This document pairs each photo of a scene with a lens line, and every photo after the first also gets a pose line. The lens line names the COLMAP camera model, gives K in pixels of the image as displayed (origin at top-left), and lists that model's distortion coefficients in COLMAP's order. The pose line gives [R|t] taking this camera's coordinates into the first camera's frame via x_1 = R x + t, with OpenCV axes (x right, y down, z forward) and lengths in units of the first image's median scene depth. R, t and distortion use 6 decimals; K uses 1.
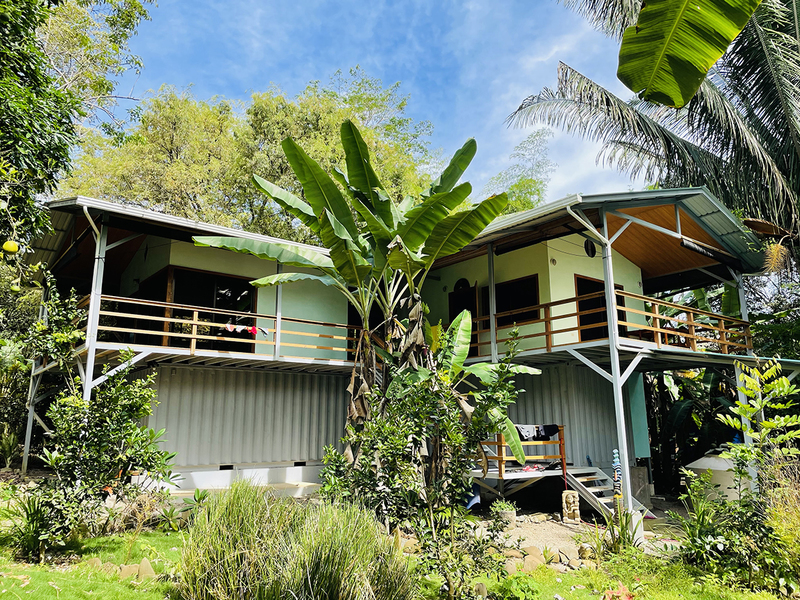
lens RADIAL K [[603.8, 0, 398.3], [0, 603.8, 299.7], [0, 0, 1]] dist [0.035402, -0.012024]
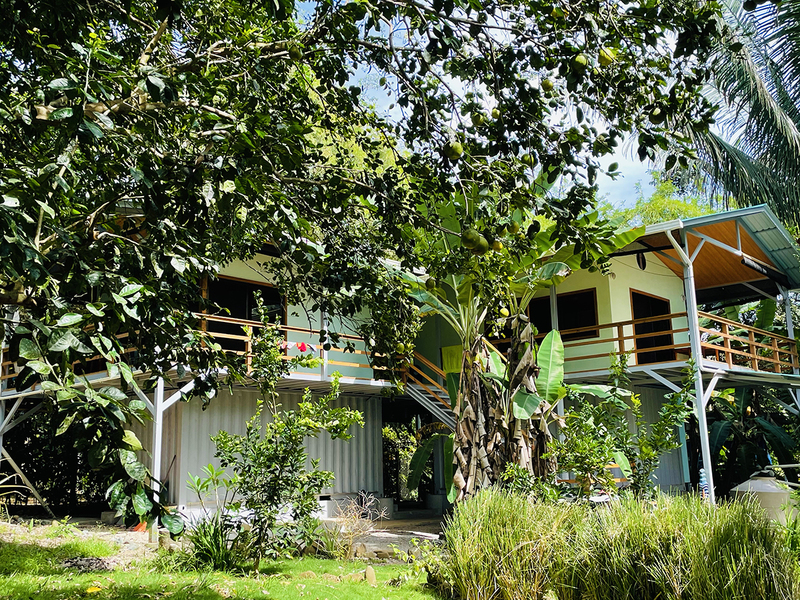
lens RADIAL K [[833.0, 0, 402.4], [0, 833.0, 300.0], [0, 0, 1]] dist [0.022567, 0.000000]
pose [[0.984954, 0.016774, 0.171999, -0.304254], [-0.018731, 0.999777, 0.009757, -0.032854], [-0.171797, -0.012832, 0.985049, -0.233299]]
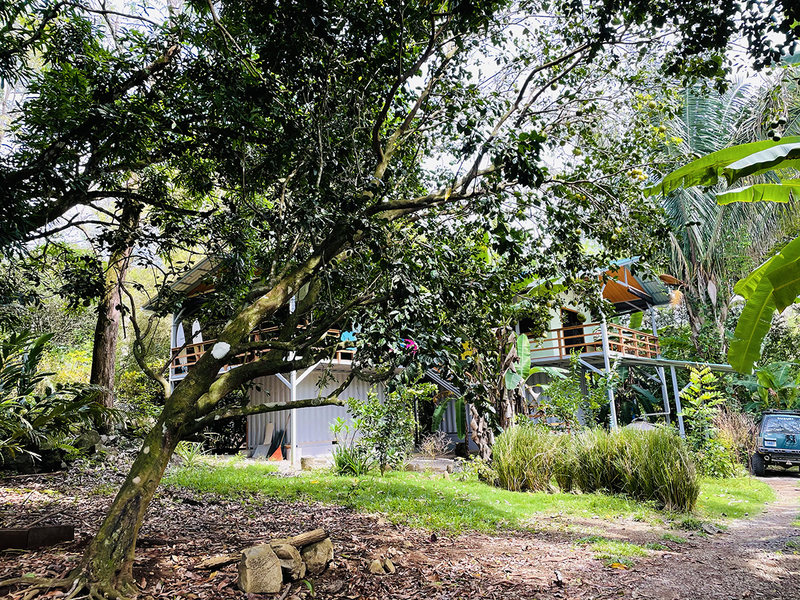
lens RADIAL K [[603.8, 0, 398.3], [0, 603.8, 300.8], [0, 0, 1]] dist [0.035402, -0.012024]
pose [[0.971958, 0.011031, 0.234895, -0.504461], [-0.012871, 0.999897, 0.006300, -0.066880], [-0.234801, -0.009147, 0.972000, -0.422933]]
